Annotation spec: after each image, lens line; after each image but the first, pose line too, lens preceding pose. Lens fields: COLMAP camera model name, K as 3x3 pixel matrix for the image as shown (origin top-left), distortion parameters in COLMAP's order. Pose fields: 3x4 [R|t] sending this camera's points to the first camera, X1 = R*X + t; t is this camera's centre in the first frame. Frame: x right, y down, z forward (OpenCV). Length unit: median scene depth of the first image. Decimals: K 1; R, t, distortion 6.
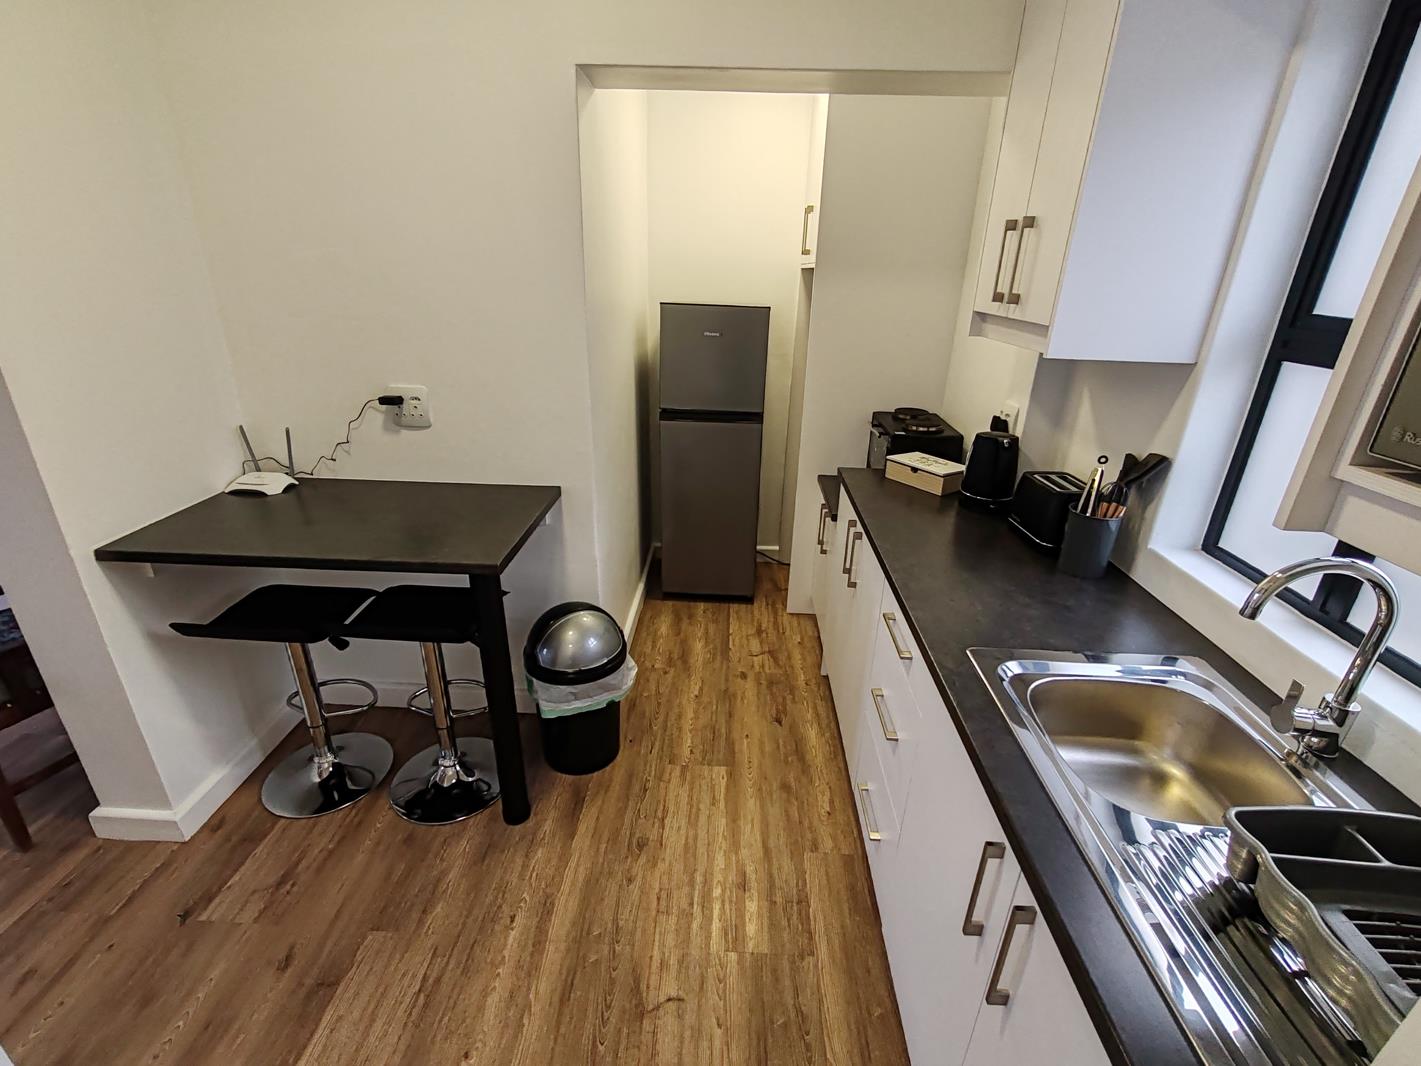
lens RADIAL K [[643.7, 0, 713.9], [0, 643.7, 533.7], [0, 0, 1]] dist [-0.001749, 0.000192]
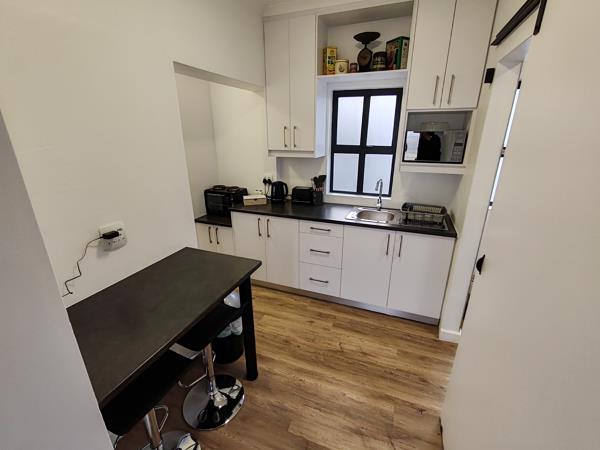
lens RADIAL K [[271.8, 0, 303.0], [0, 271.8, 224.4], [0, 0, 1]] dist [-0.001749, 0.000192]
pose [[0.324072, -0.329514, 0.886791, -1.169159], [0.376840, 0.904764, 0.198479, -0.228333], [-0.867738, 0.269856, 0.417383, 0.358611]]
